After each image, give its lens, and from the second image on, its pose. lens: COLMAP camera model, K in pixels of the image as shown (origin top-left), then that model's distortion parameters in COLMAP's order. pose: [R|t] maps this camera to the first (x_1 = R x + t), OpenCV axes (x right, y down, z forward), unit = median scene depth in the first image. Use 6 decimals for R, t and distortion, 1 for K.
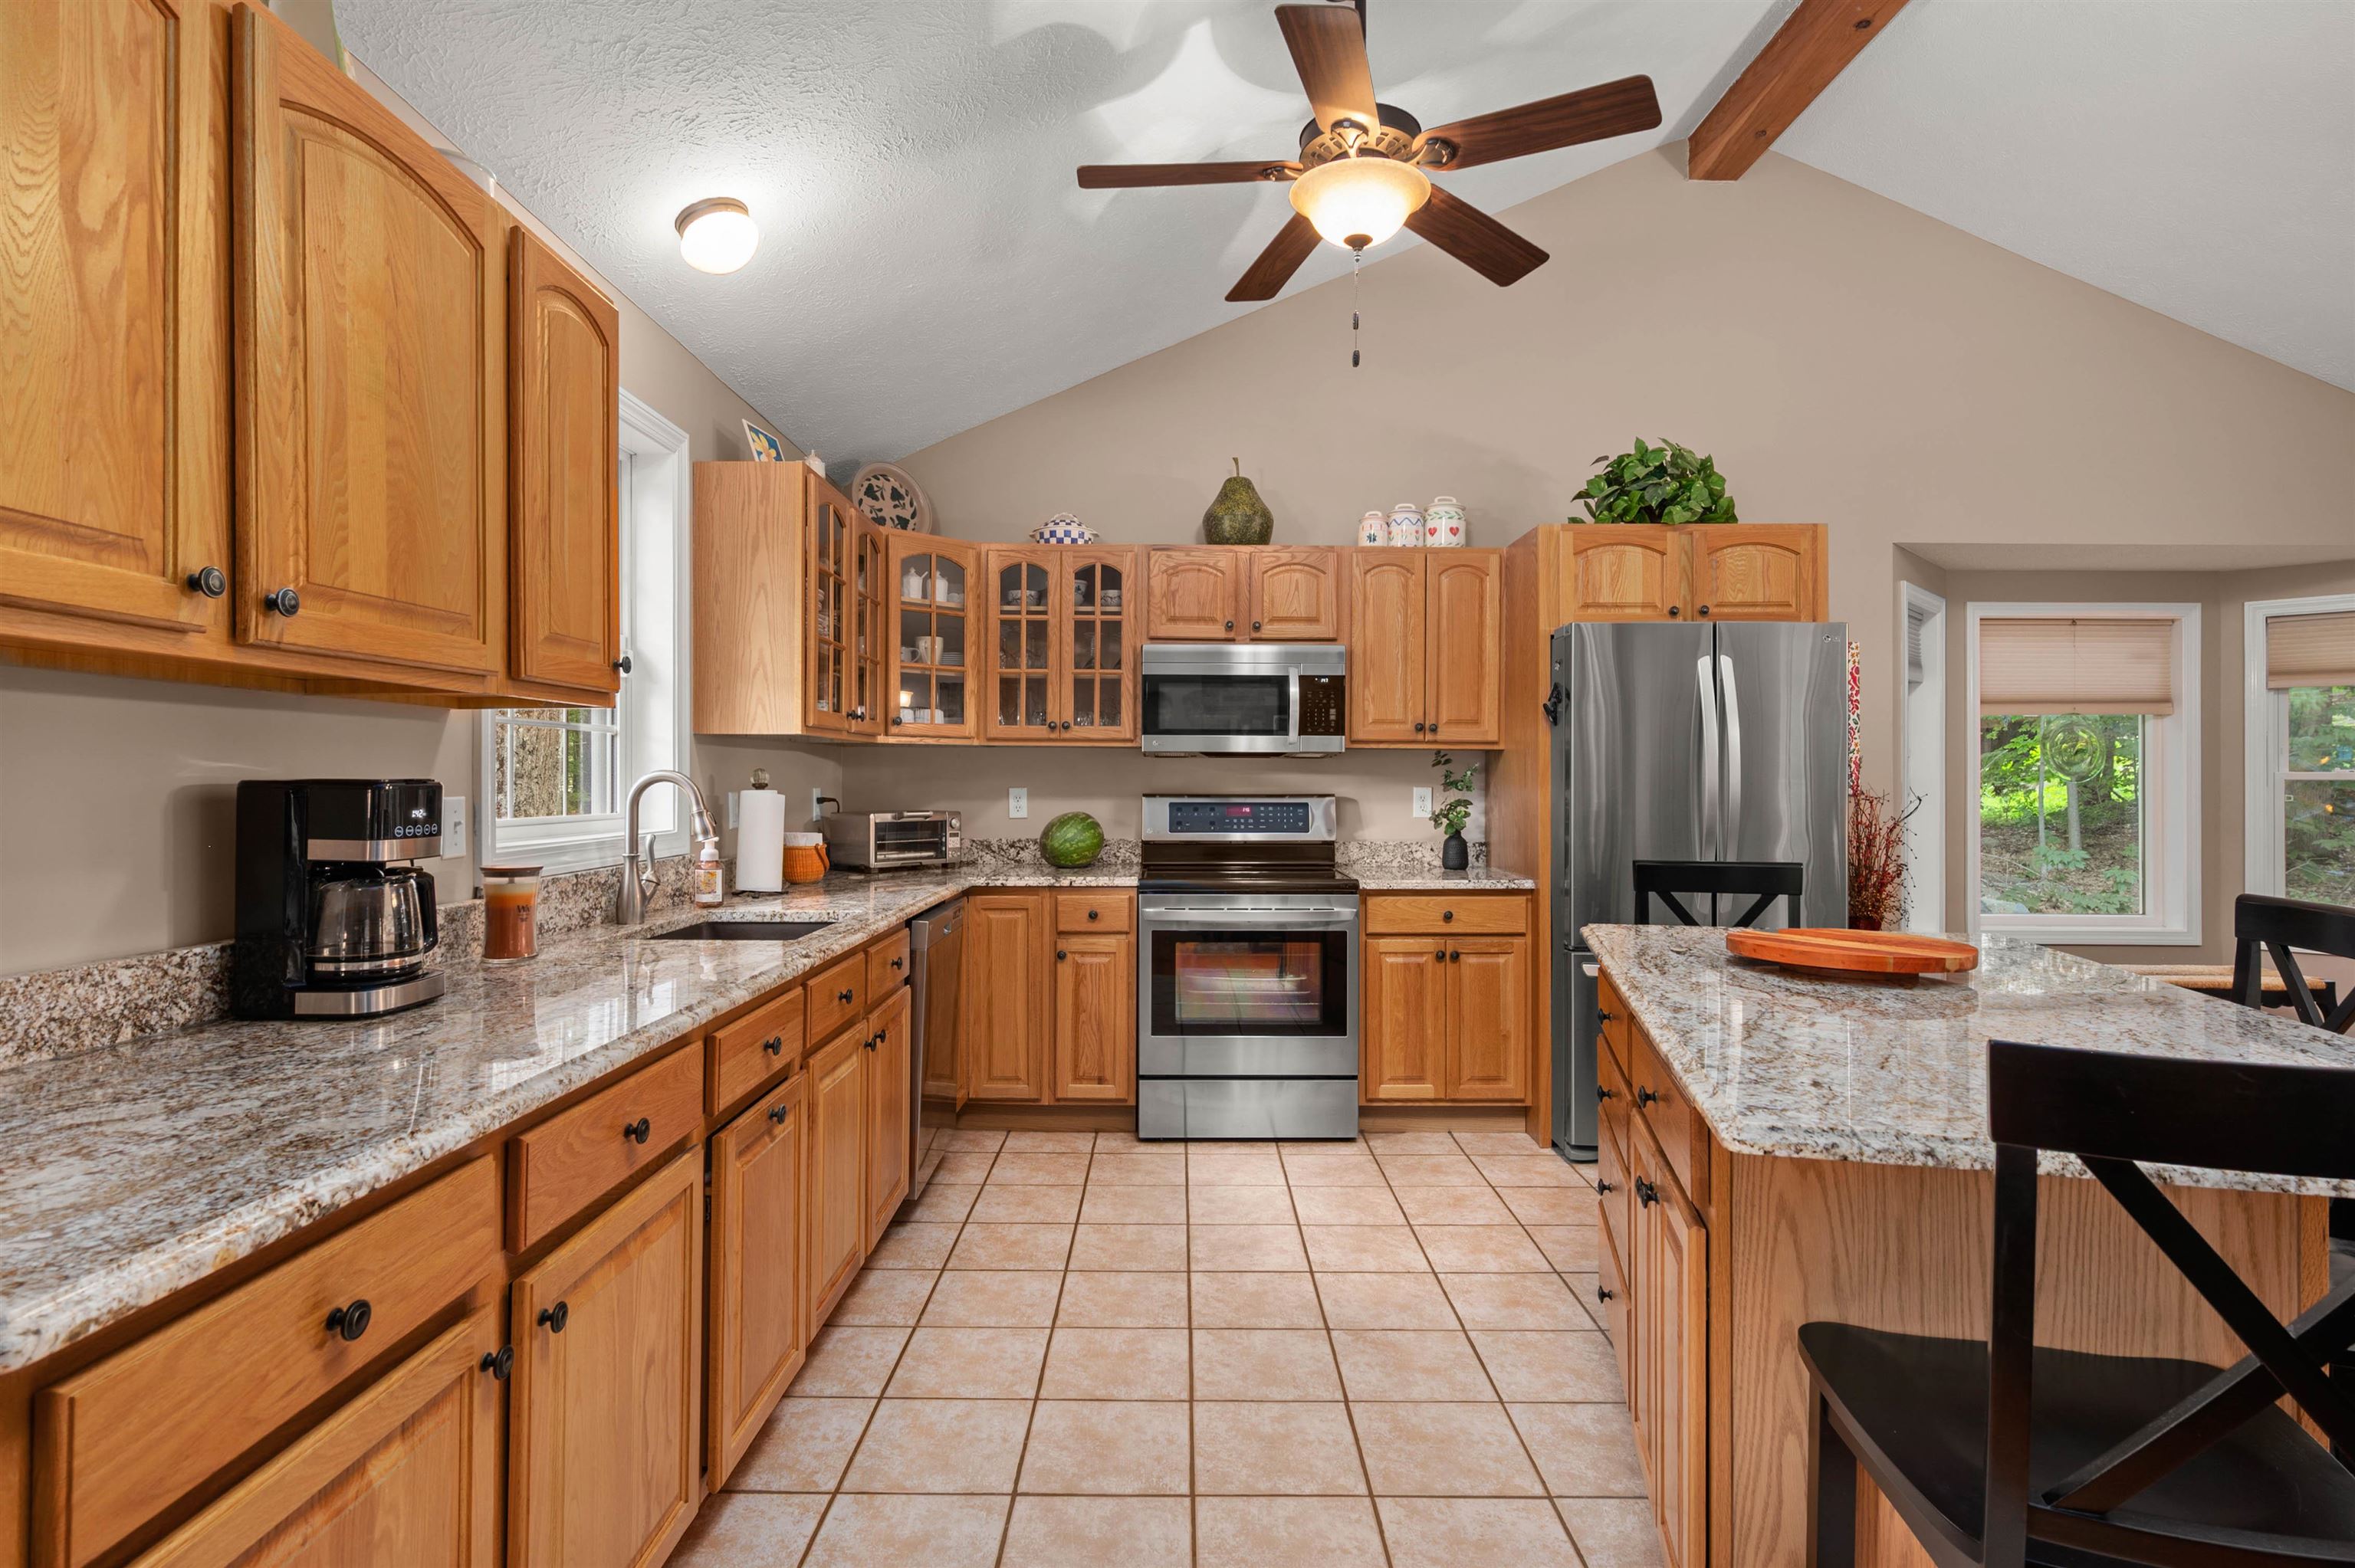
lens RADIAL K [[1175.0, 0, 1175.0], [0, 1175.0, 777.9], [0, 0, 1]] dist [-0.003135, 0.001386]
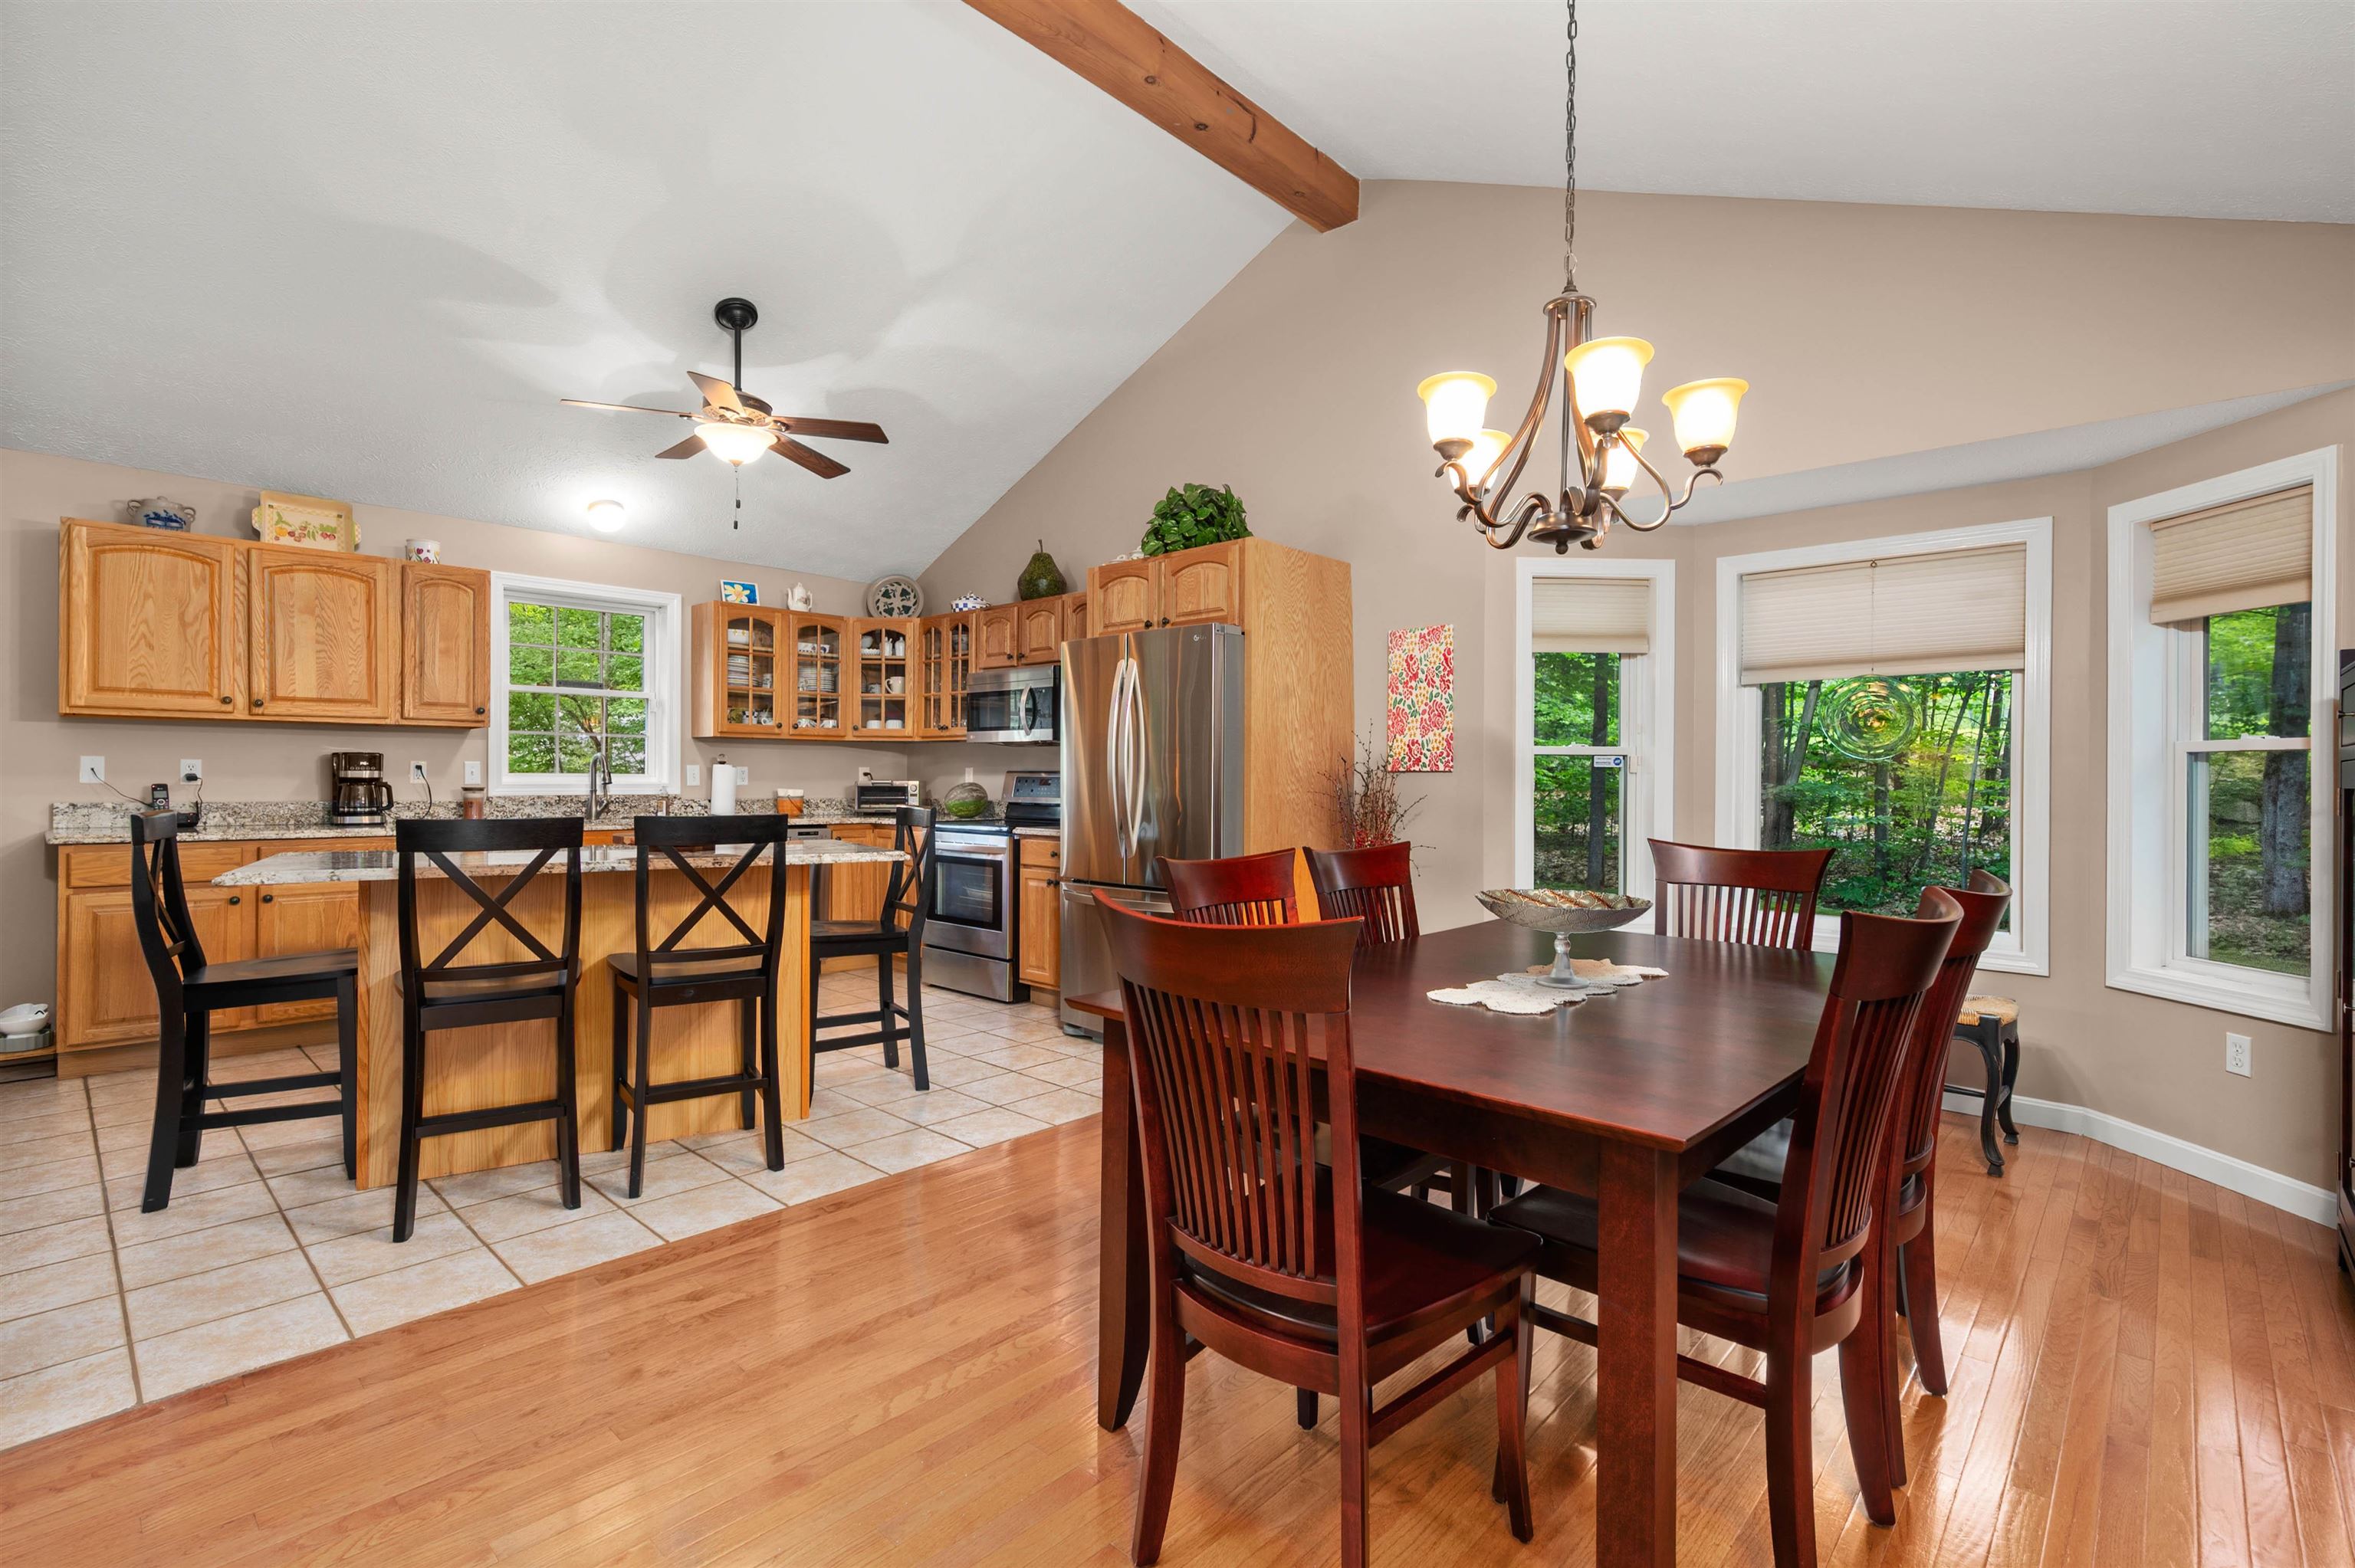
lens RADIAL K [[1062.4, 0, 1174.3], [0, 1062.4, 778.6], [0, 0, 1]] dist [0.000144, 0.000986]
pose [[0.730815, 0.003560, -0.682566, 1.180071], [-0.004542, 0.999990, 0.000353, 0.024791], [0.682560, 0.002843, 0.730824, 0.164467]]
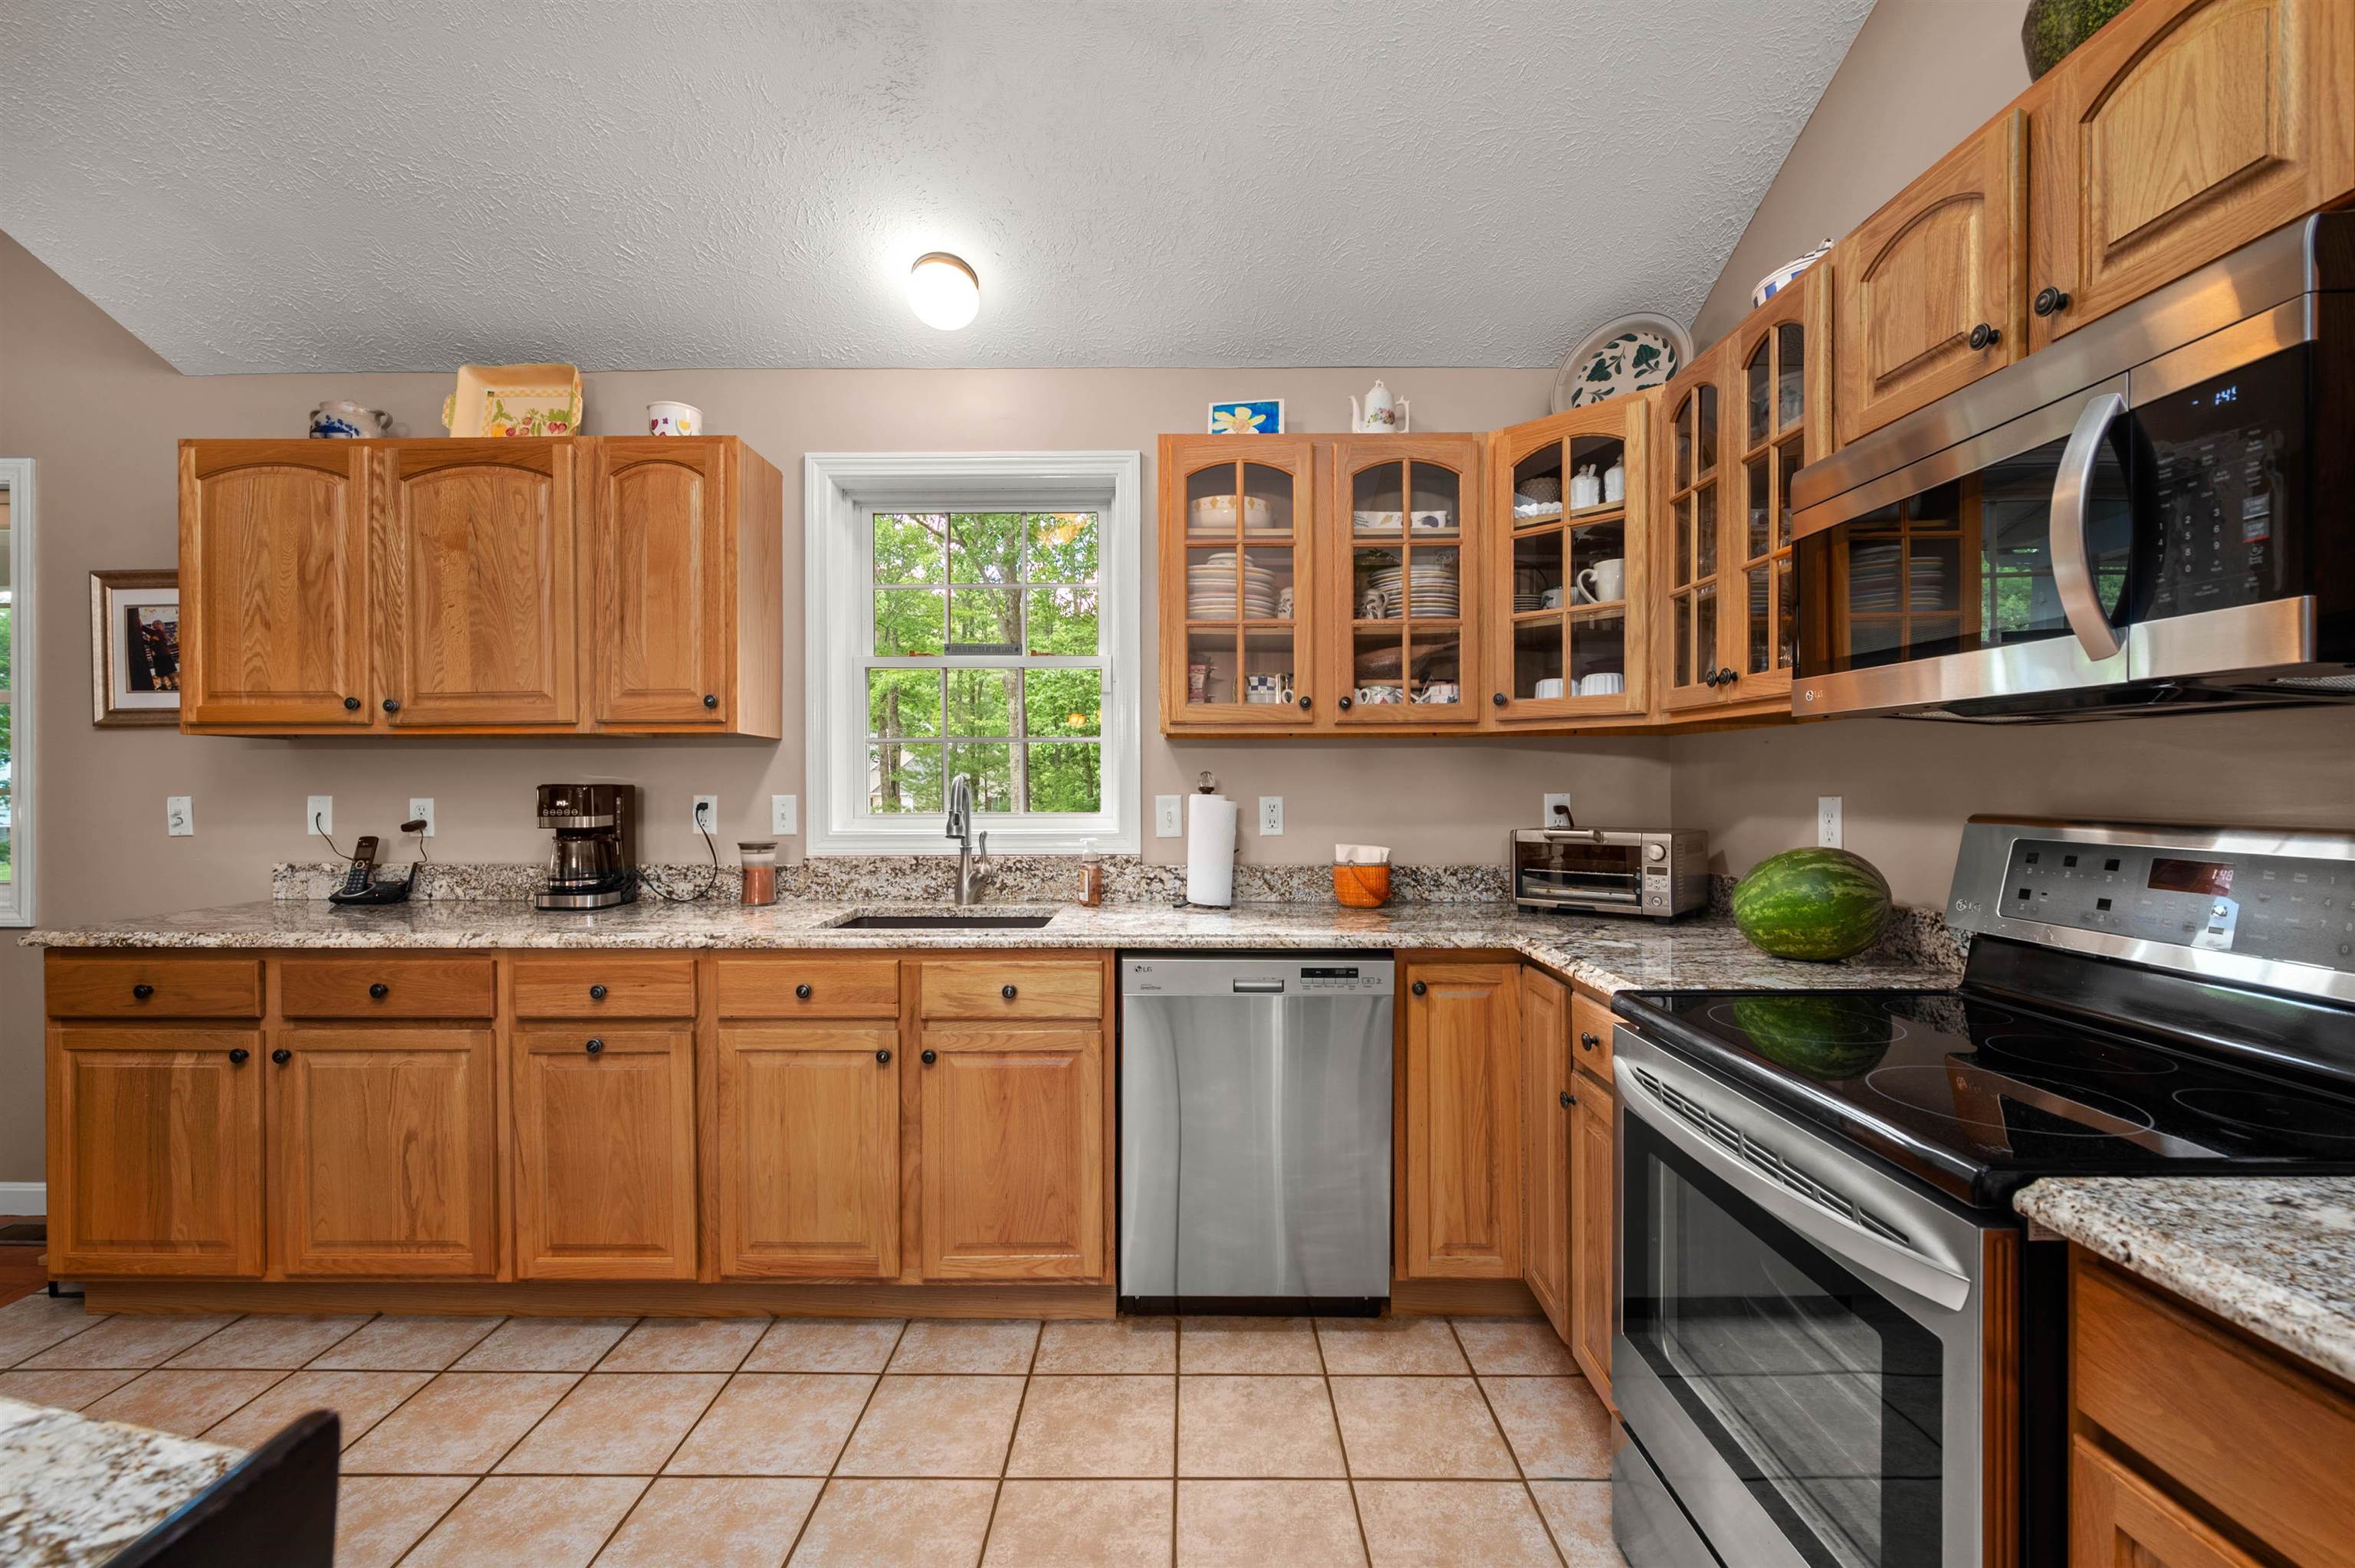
lens RADIAL K [[1006.7, 0, 1175.4], [0, 1006.7, 789.0], [0, 0, 1]] dist [-0.001774, 0.000111]
pose [[-0.005279, 0.005231, -0.999972, 0.367057], [0.004074, 0.999978, 0.005209, 0.001702], [0.999978, -0.004047, -0.005300, 0.799240]]
